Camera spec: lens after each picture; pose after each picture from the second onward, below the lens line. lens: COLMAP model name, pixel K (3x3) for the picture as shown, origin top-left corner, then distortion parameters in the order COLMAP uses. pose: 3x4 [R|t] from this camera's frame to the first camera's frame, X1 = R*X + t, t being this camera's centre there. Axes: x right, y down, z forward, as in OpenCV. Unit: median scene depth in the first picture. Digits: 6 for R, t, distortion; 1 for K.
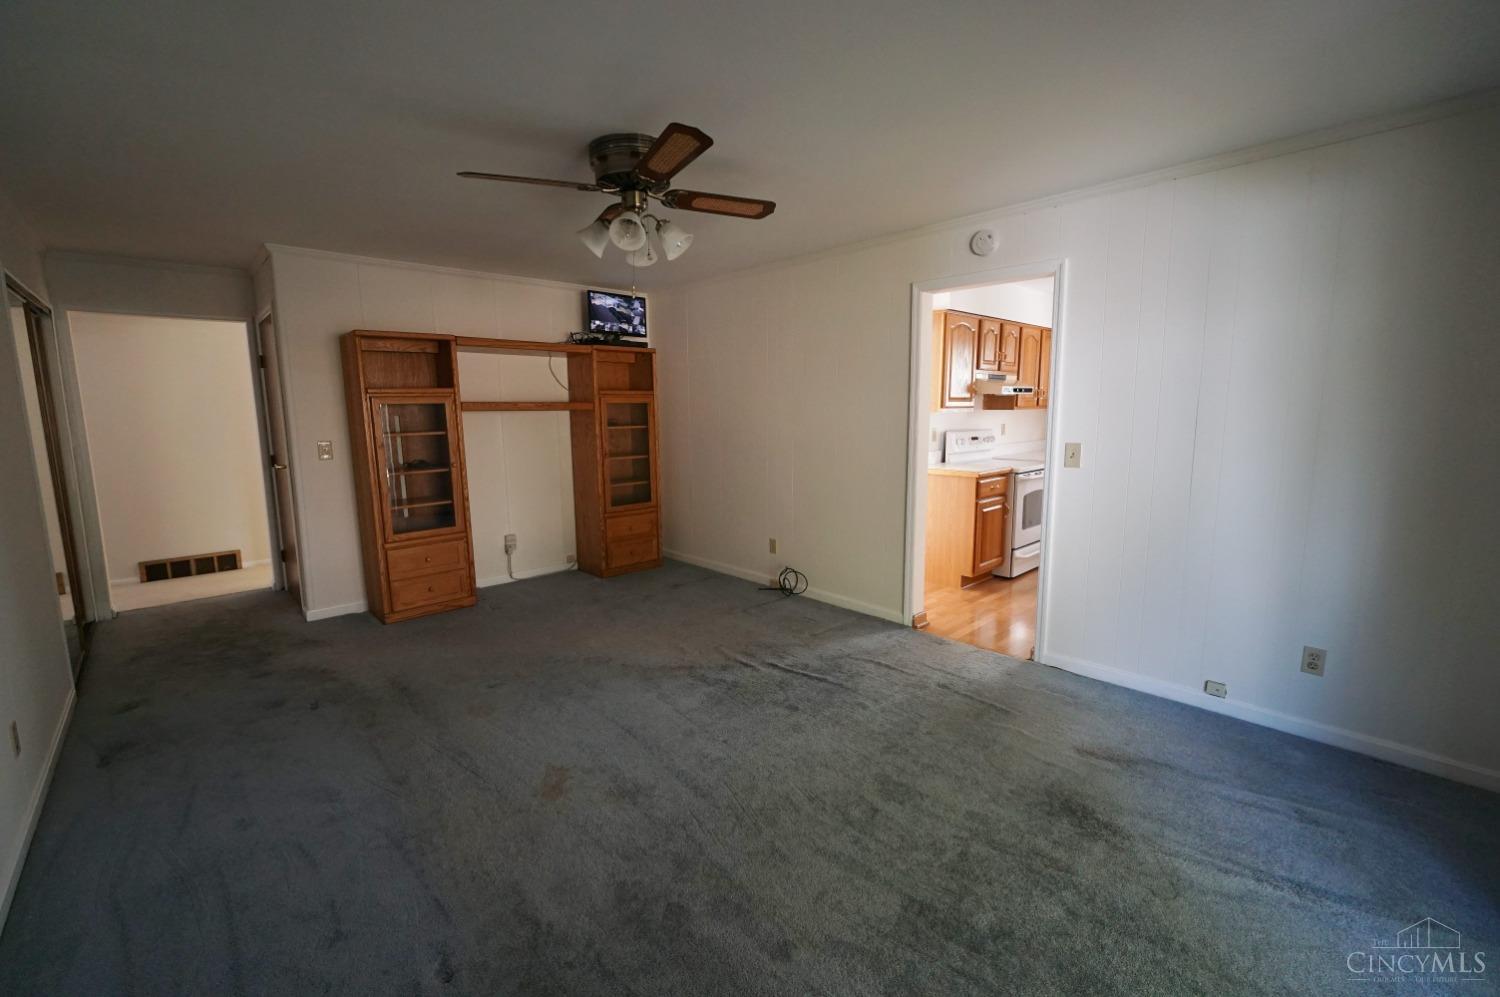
lens RADIAL K [[631.6, 0, 741.3], [0, 631.6, 500.3], [0, 0, 1]] dist [-0.011293, 0.000187]
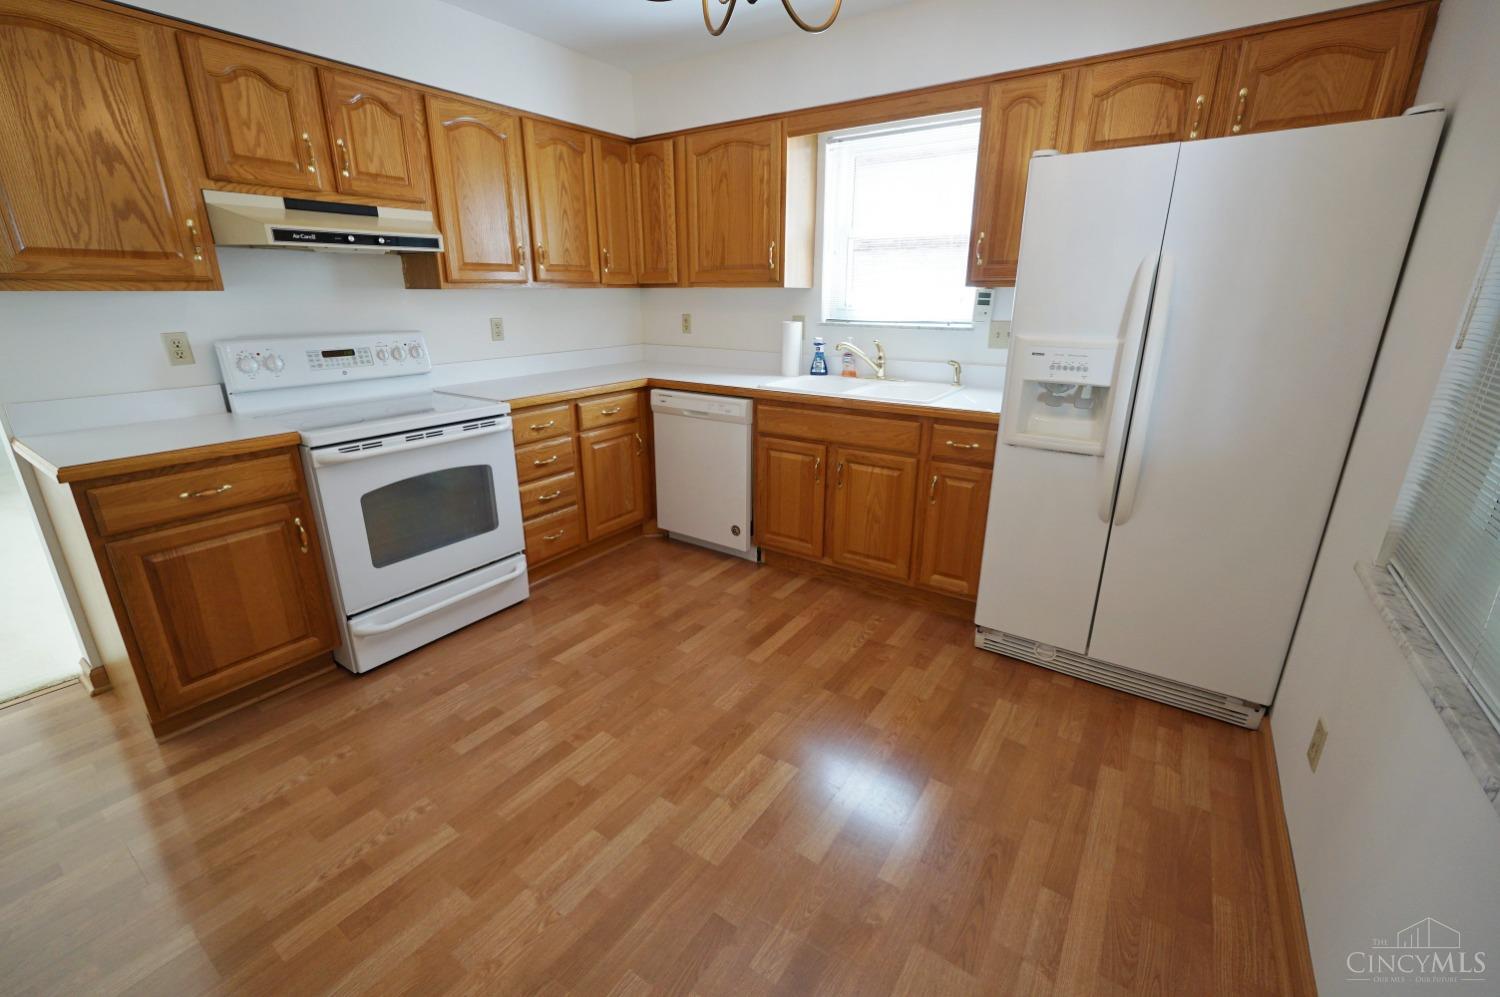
lens RADIAL K [[631.6, 0, 741.3], [0, 631.6, 500.3], [0, 0, 1]] dist [-0.011293, 0.000187]
pose [[0.967874, -0.069124, 0.241748, 0.554757], [0.024143, 0.982575, 0.184293, -0.071735], [-0.250275, -0.172536, 0.952677, 0.487507]]
